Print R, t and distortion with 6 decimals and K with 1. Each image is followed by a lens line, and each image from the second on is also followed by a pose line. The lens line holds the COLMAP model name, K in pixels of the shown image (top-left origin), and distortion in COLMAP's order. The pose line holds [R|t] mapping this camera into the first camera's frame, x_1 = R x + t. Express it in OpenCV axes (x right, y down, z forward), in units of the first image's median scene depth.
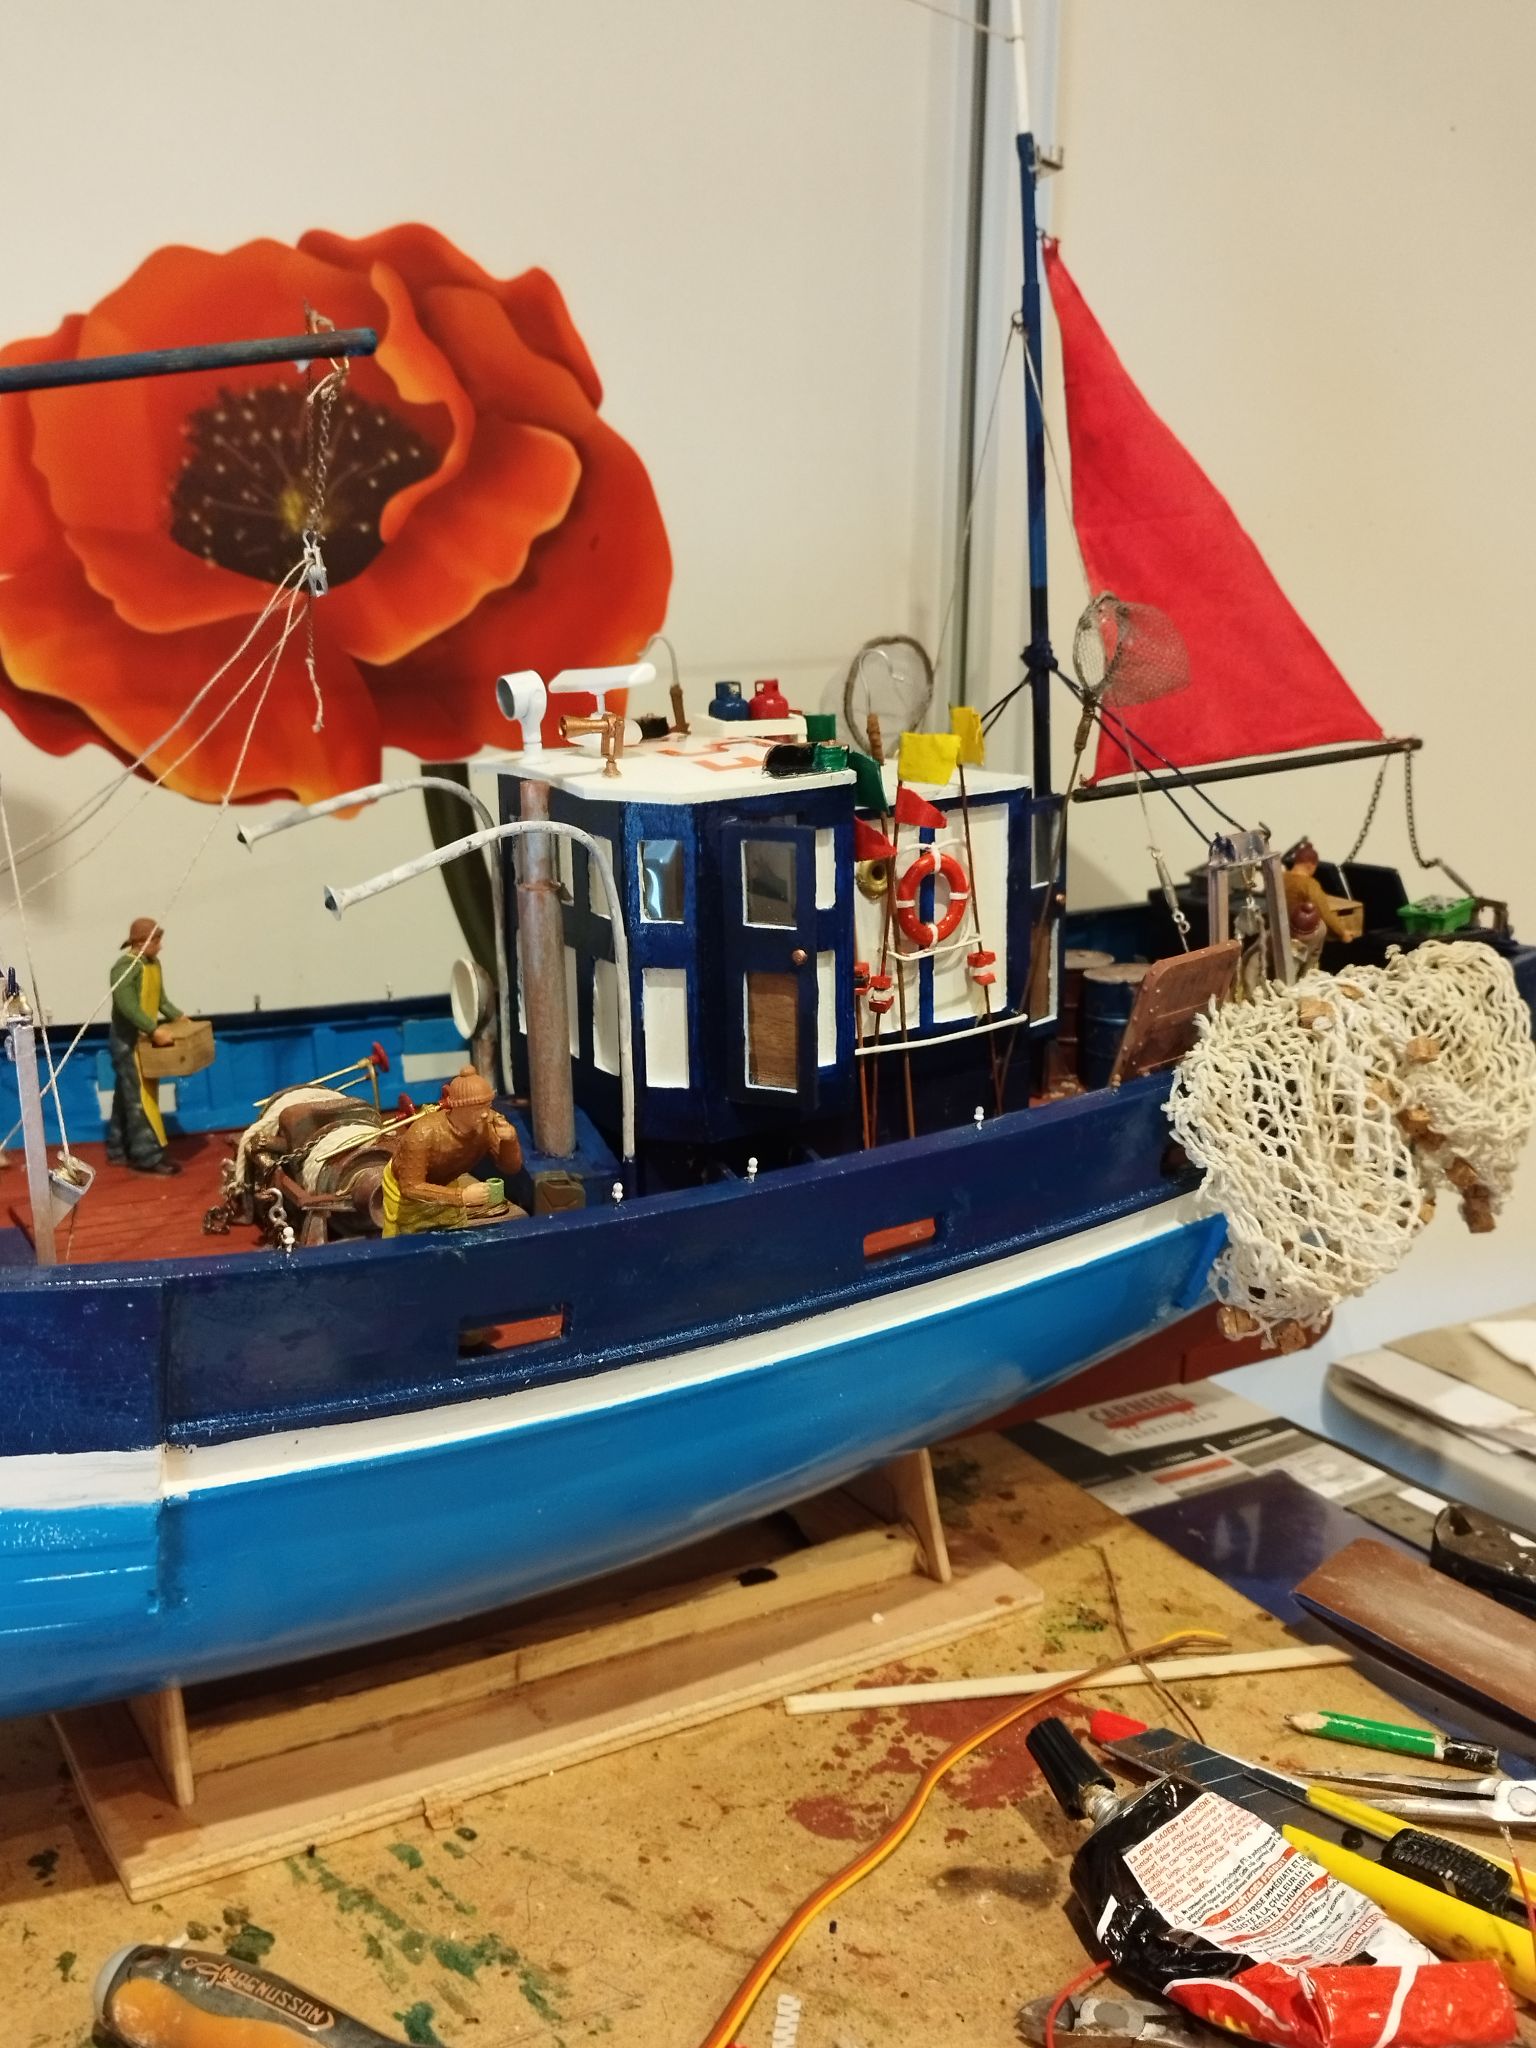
lens RADIAL K [[1483.6, 0, 768.0], [0, 1483.6, 1024.0], [0, 0, 1]] dist [-0.031944, 0.001616]
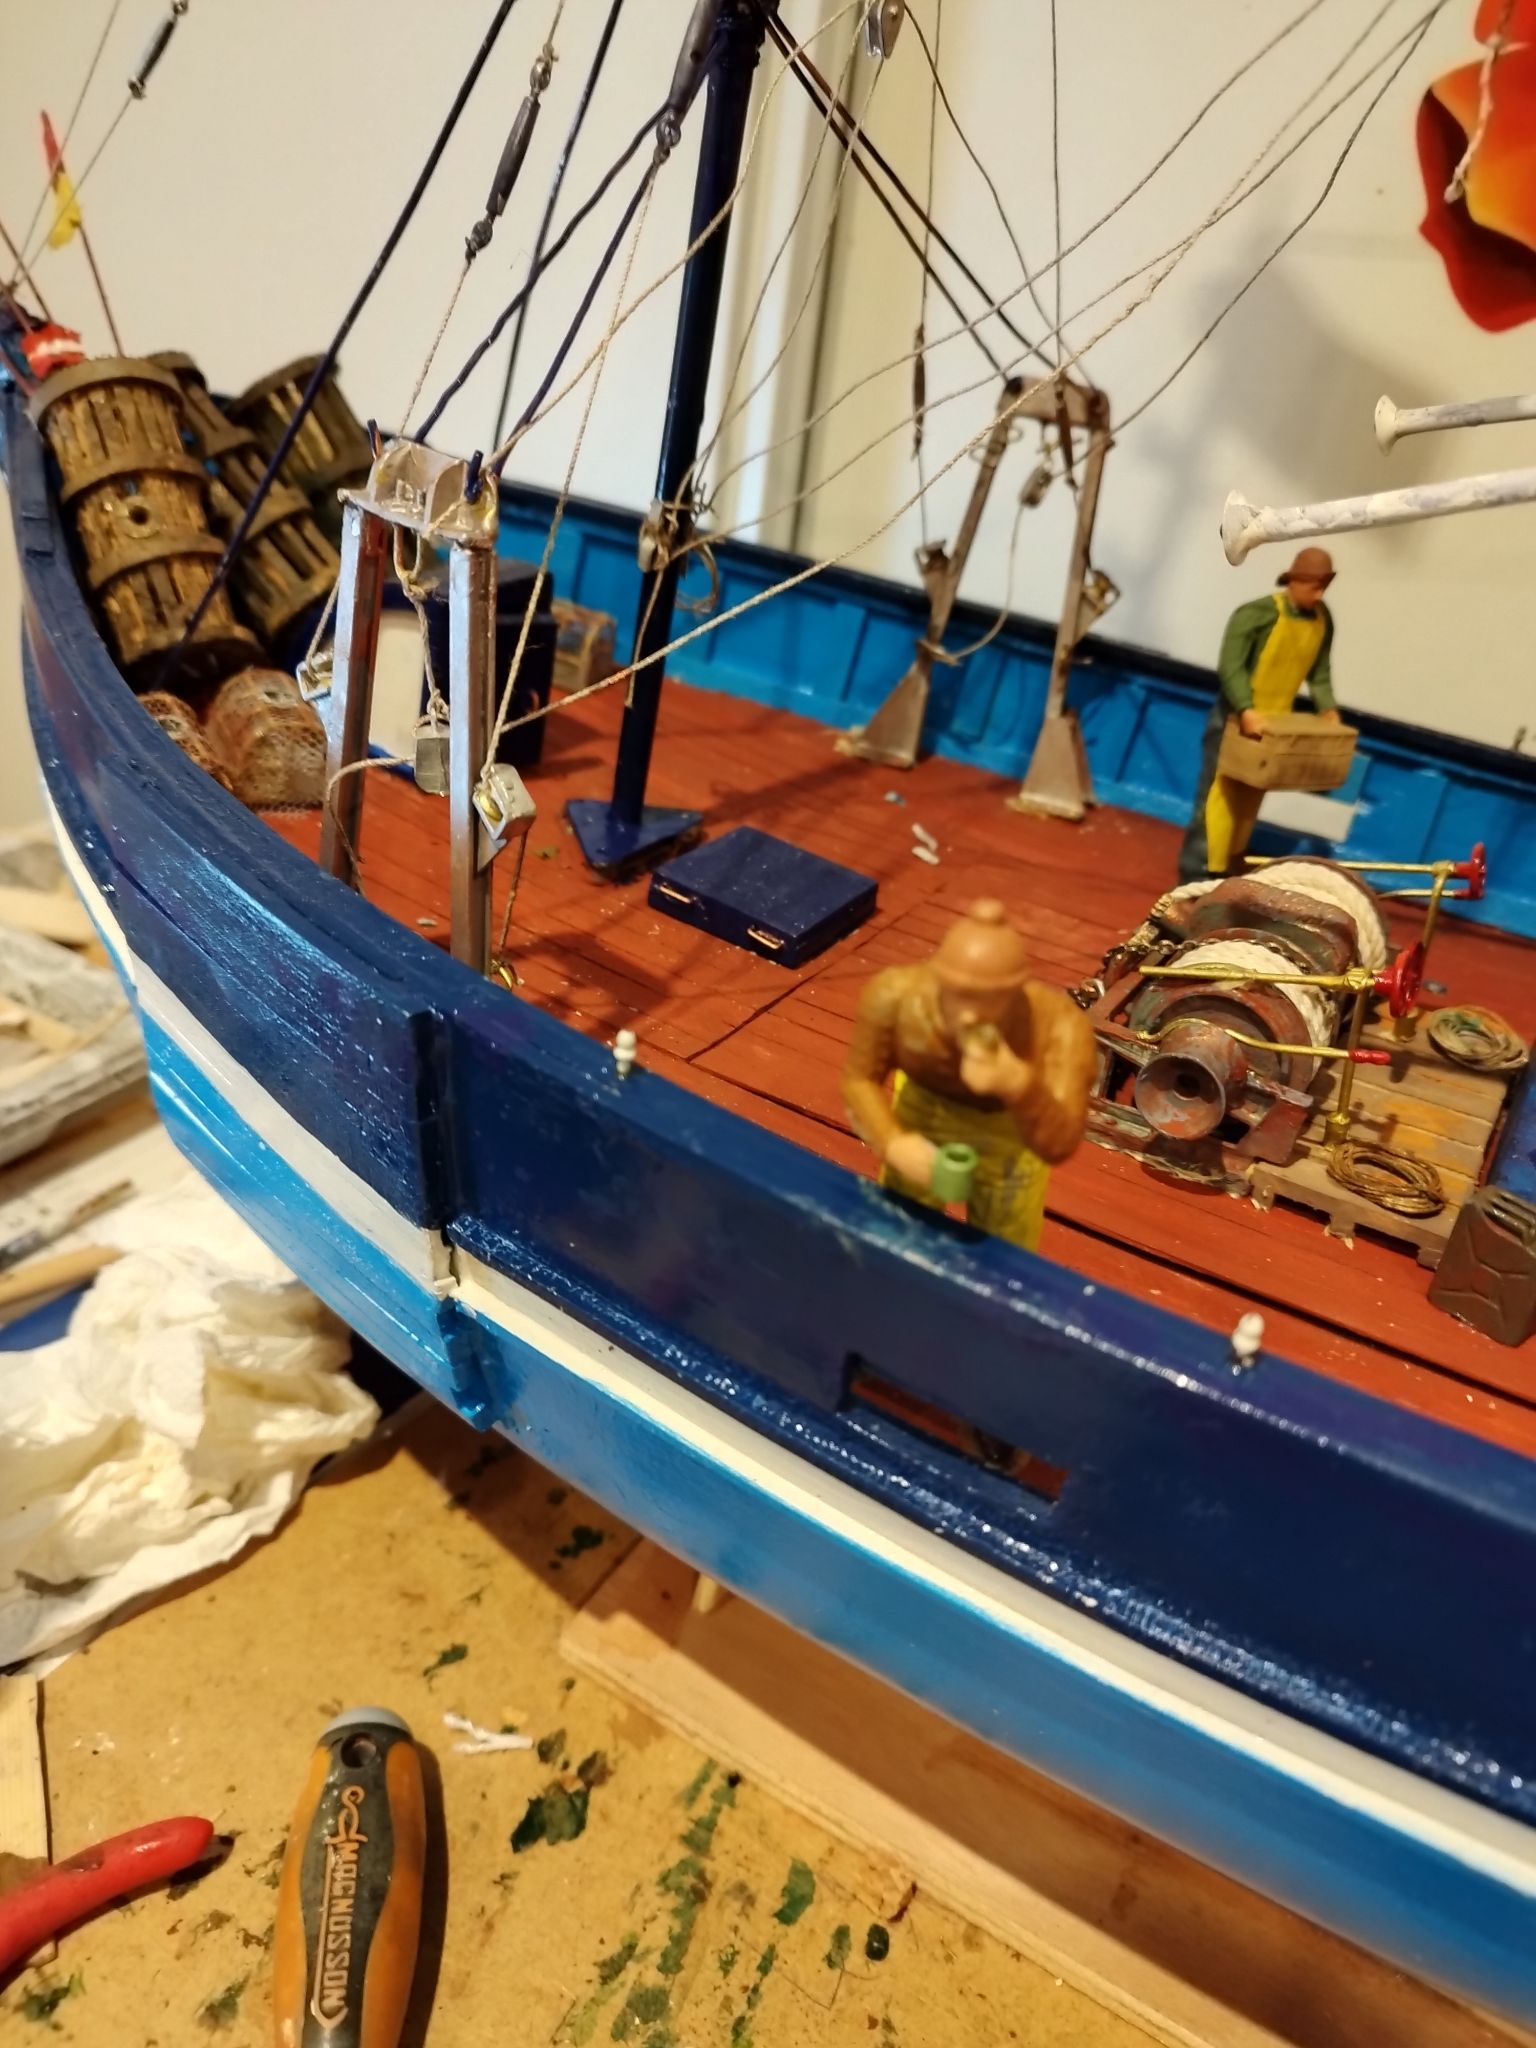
lens RADIAL K [[1483.6, 0, 768.0], [0, 1483.6, 1024.0], [0, 0, 1]] dist [-0.031944, 0.001616]
pose [[0.467568, 0.459874, -0.754914, 0.098547], [-0.291583, 0.886456, 0.359409, -0.067679], [0.834481, 0.052072, 0.548570, 0.605773]]
